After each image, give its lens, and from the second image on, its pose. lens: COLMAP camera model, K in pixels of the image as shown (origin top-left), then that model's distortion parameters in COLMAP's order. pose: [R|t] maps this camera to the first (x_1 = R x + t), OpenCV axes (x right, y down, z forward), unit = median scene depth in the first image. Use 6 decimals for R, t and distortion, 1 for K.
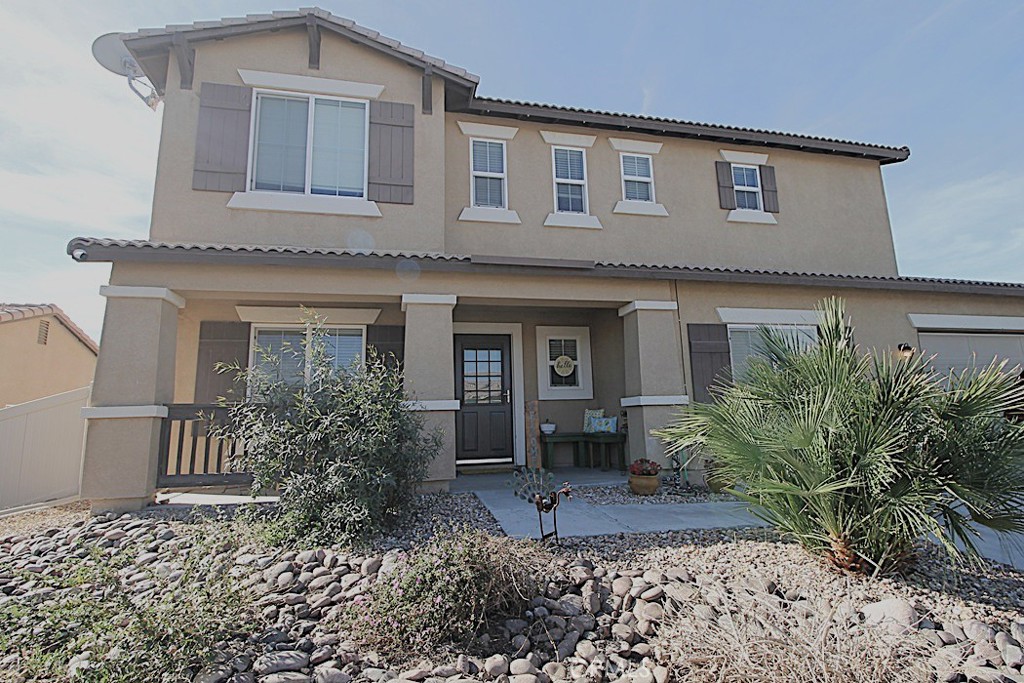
lens RADIAL K [[478.5, 0, 511.7], [0, 478.5, 330.9], [0, 0, 1]] dist [0.001250, -0.012771]
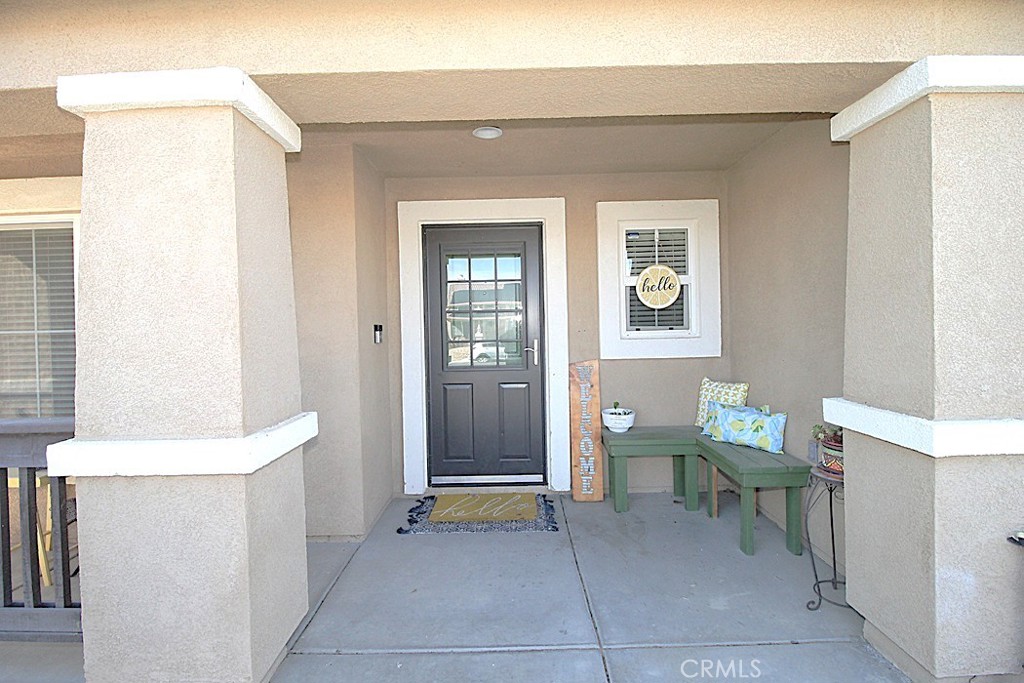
lens RADIAL K [[478.5, 0, 511.7], [0, 478.5, 330.9], [0, 0, 1]] dist [0.001250, -0.012771]
pose [[0.977548, 0.005390, -0.210645, 0.070538], [0.035784, 0.980906, 0.191162, 0.021220], [0.207653, -0.194408, 0.958690, 0.527607]]
